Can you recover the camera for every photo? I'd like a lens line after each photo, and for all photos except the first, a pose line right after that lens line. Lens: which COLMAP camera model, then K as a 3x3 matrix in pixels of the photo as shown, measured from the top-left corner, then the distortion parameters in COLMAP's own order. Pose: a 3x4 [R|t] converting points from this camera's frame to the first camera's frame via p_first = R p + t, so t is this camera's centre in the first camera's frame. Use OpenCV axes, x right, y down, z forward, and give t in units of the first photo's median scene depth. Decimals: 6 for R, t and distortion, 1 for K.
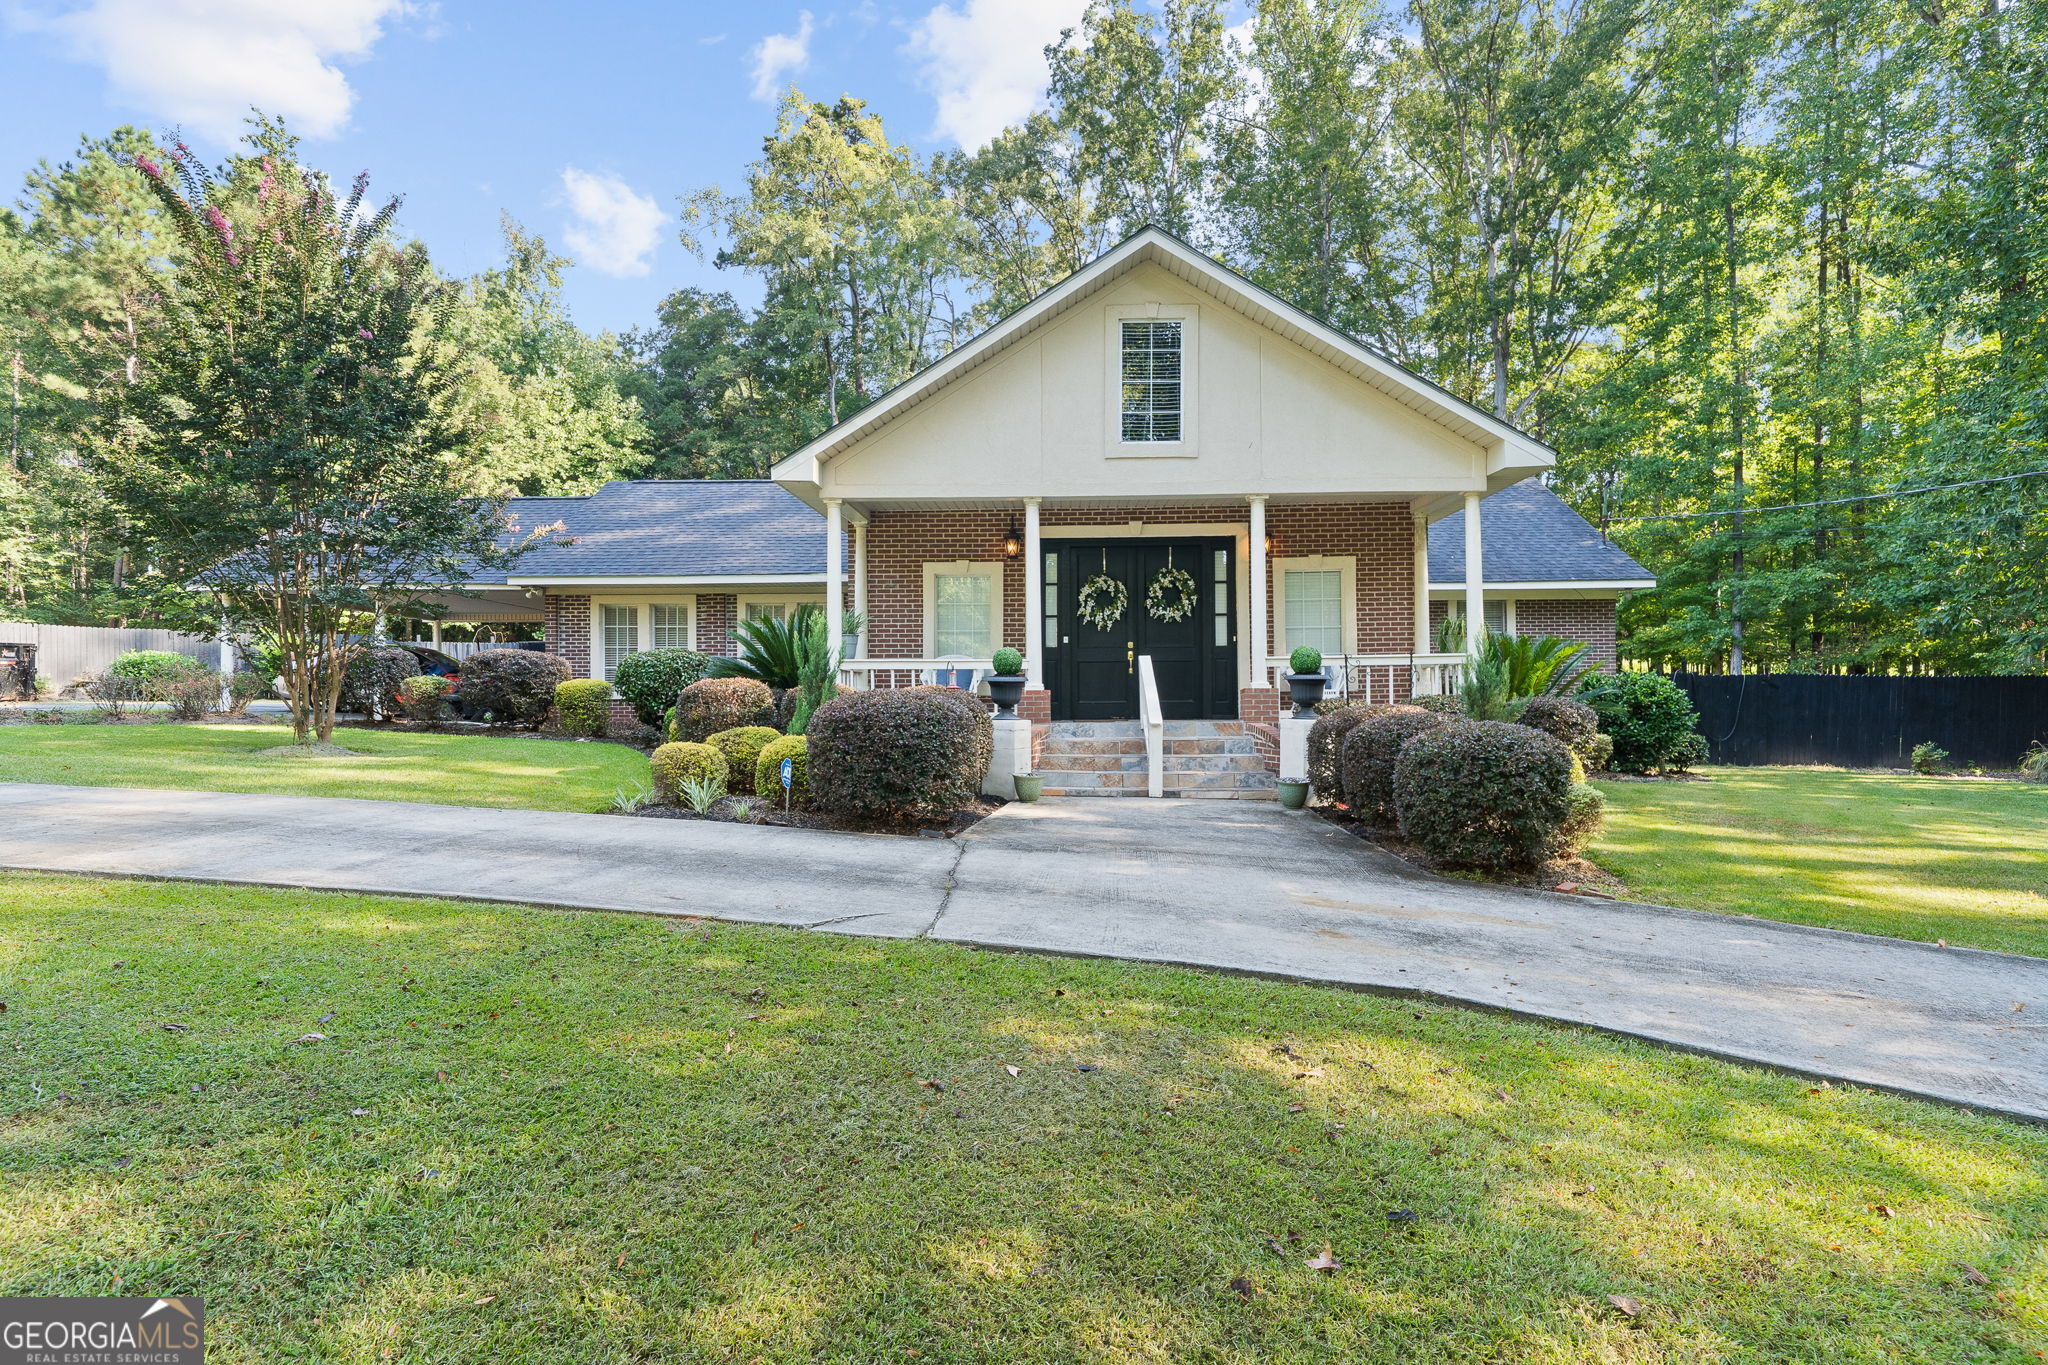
lens RADIAL K [[961.9, 0, 1024.0], [0, 961.9, 682.5], [0, 0, 1]] dist [0.001929, 0.000761]
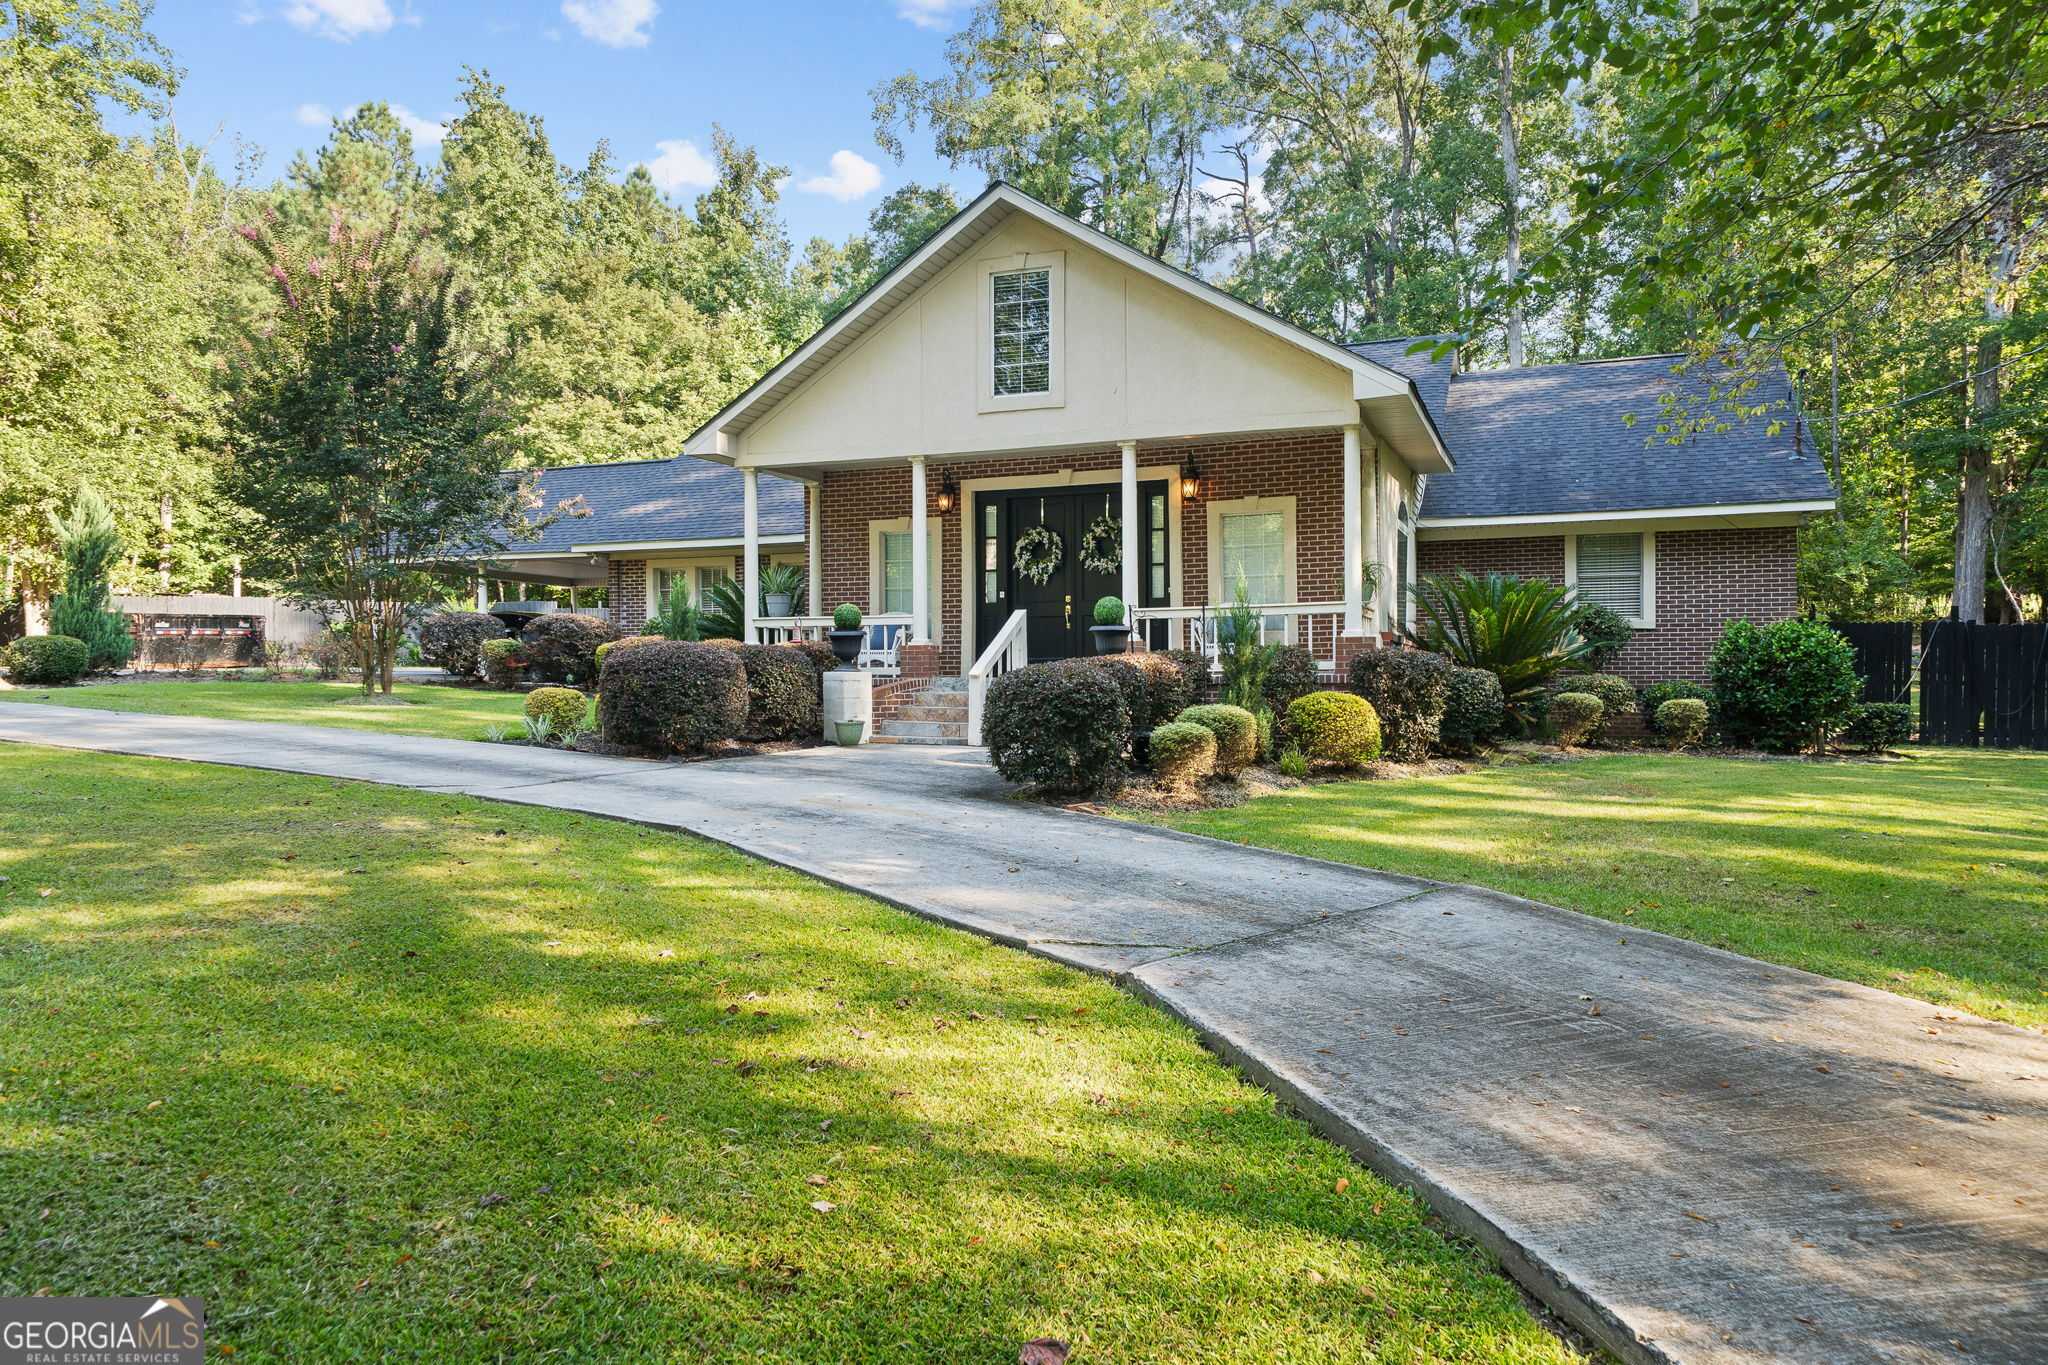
lens RADIAL K [[1277.1, 0, 1024.0], [0, 1277.1, 682.5], [0, 0, 1]] dist [-0.001354, -0.000578]
pose [[0.949369, 0.001692, -0.314159, 0.468998], [0.005689, 0.999729, 0.022575, 0.015164], [0.314112, -0.023220, 0.949102, -0.218959]]
